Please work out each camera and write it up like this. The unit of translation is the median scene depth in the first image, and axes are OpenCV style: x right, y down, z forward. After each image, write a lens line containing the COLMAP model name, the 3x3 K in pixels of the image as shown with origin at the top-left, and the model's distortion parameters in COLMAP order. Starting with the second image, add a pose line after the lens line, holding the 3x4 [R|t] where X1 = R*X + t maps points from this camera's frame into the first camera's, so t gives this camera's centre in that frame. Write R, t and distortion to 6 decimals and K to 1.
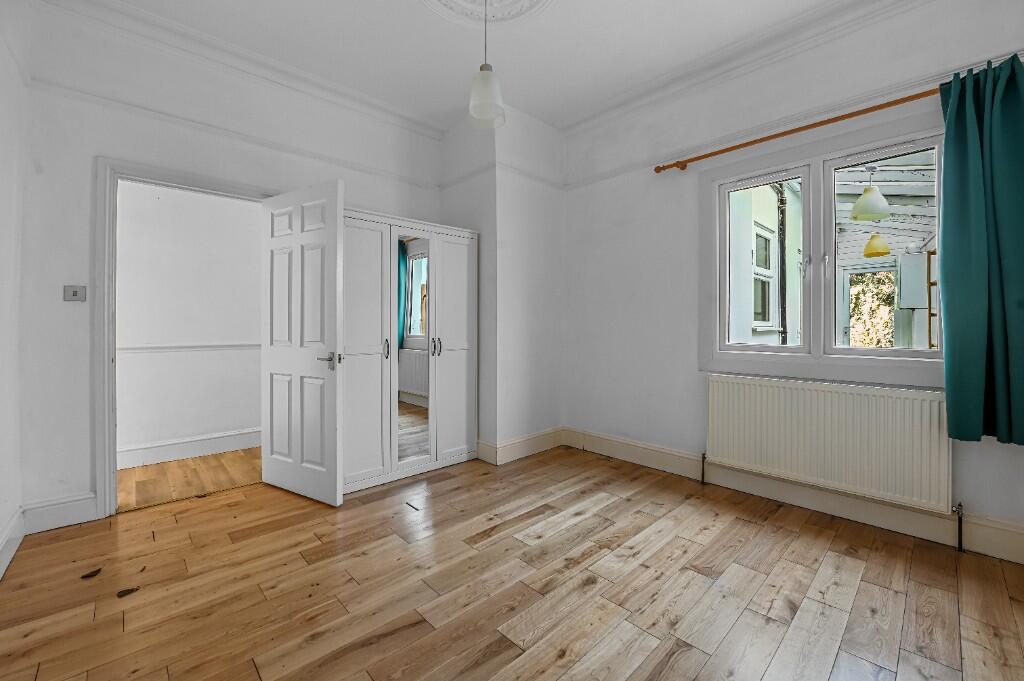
lens RADIAL K [[412.7, 0, 507.3], [0, 412.7, 322.3], [0, 0, 1]] dist [-0.012871, -0.000408]
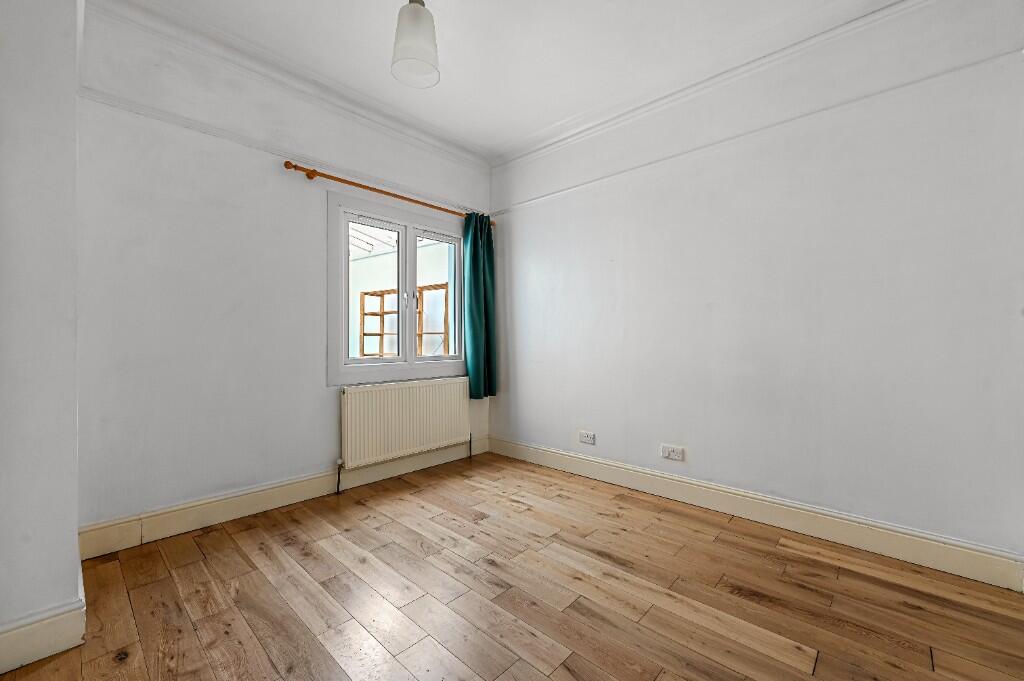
lens RADIAL K [[412.7, 0, 511.8], [0, 412.7, 342.3], [0, 0, 1]] dist [-0.012871, -0.000408]
pose [[-0.066039, -0.000865, 0.997817, -0.684196], [-0.004551, 0.999989, 0.000565, 0.007605], [-0.997807, -0.004504, -0.066043, 0.730728]]
